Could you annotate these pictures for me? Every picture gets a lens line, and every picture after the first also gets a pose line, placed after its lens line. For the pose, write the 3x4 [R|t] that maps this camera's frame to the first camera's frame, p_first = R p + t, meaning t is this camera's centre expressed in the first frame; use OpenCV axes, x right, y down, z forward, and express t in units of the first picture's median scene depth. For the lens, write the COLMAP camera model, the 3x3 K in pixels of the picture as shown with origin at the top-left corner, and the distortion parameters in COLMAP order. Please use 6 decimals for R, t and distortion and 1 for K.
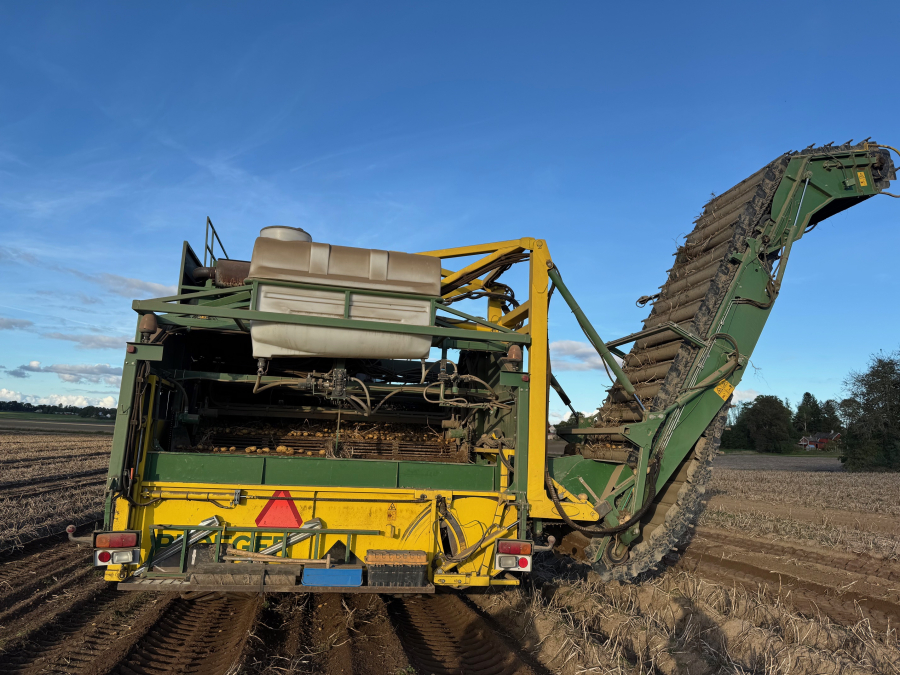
lens RADIAL K [[625.5, 0, 451.4], [0, 625.5, 338.9], [0, 0, 1]] dist [0.110191, -0.149462]
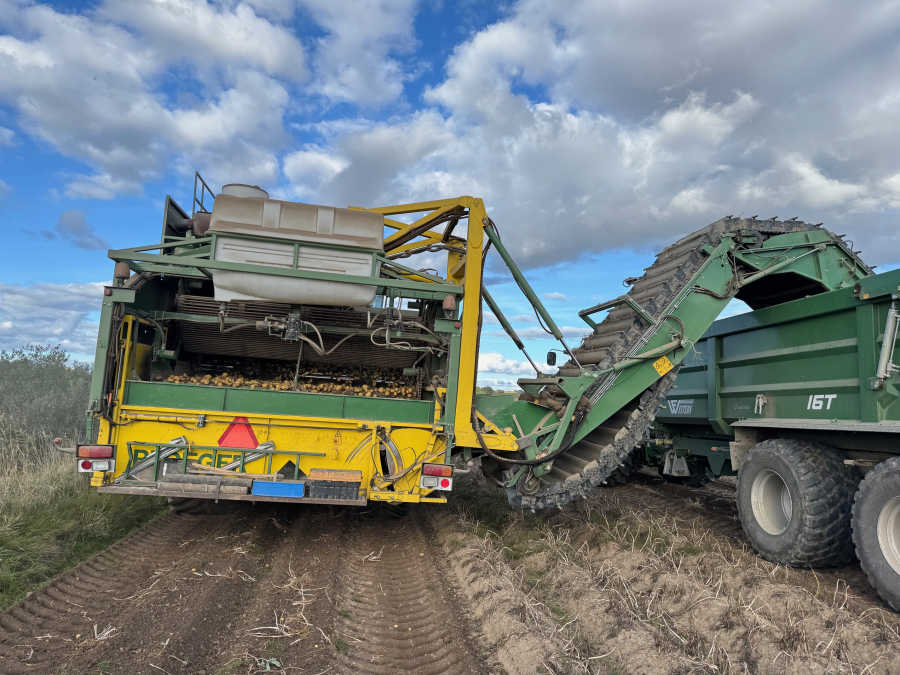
lens RADIAL K [[625.5, 0, 451.4], [0, 625.5, 338.9], [0, 0, 1]] dist [0.110191, -0.149462]
pose [[0.998293, 0.020706, -0.054608, 0.174013], [-0.016134, 0.996429, 0.082878, -0.005087], [0.056129, -0.081856, 0.995062, -0.117328]]
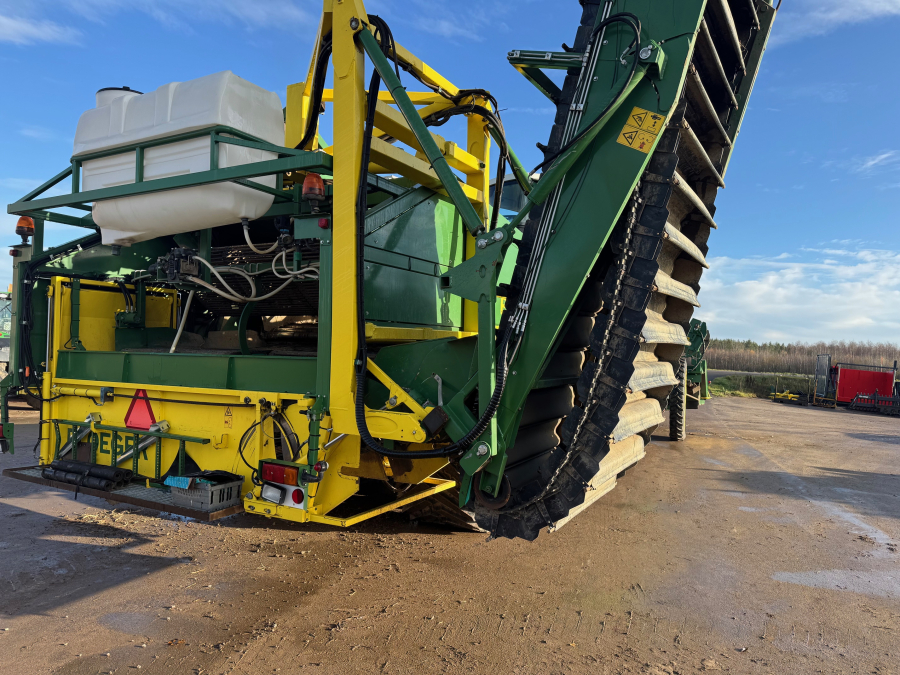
lens RADIAL K [[624.6, 0, 450.2], [0, 624.6, 343.1], [0, 0, 1]] dist [0.084732, -0.109733]
pose [[0.764183, -0.038518, -0.643848, 0.644704], [0.131138, 0.986644, 0.096622, 0.142761], [0.631527, -0.158270, 0.759028, 0.593882]]
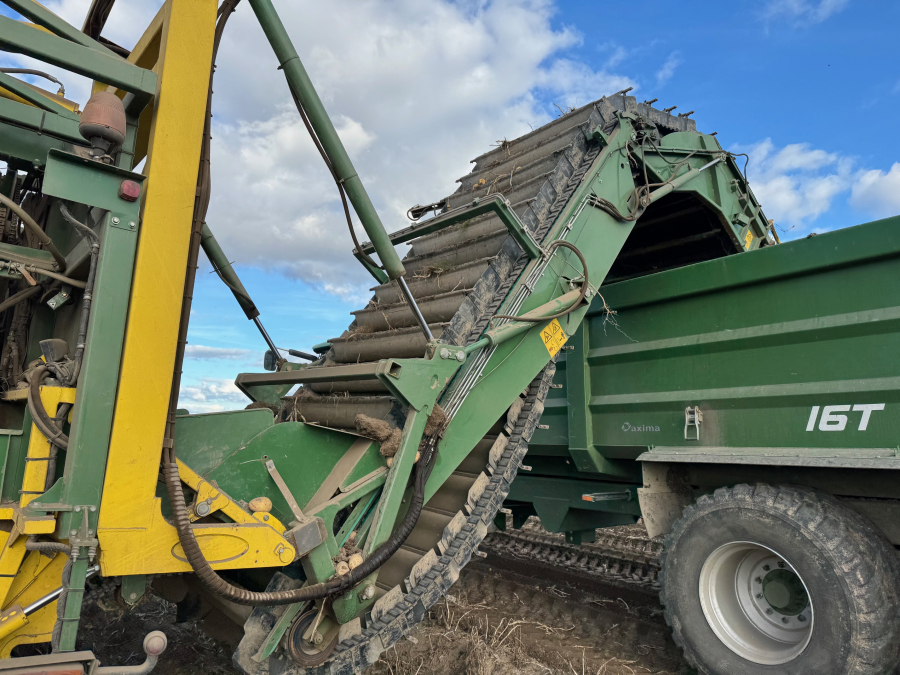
lens RADIAL K [[625.5, 0, 451.4], [0, 625.5, 338.9], [0, 0, 1]] dist [0.110191, -0.149462]
pose [[0.884741, 0.074630, 0.460070, 0.123706], [-0.088840, 0.996003, 0.009278, 0.131029], [-0.457539, -0.049081, 0.887834, 0.604634]]
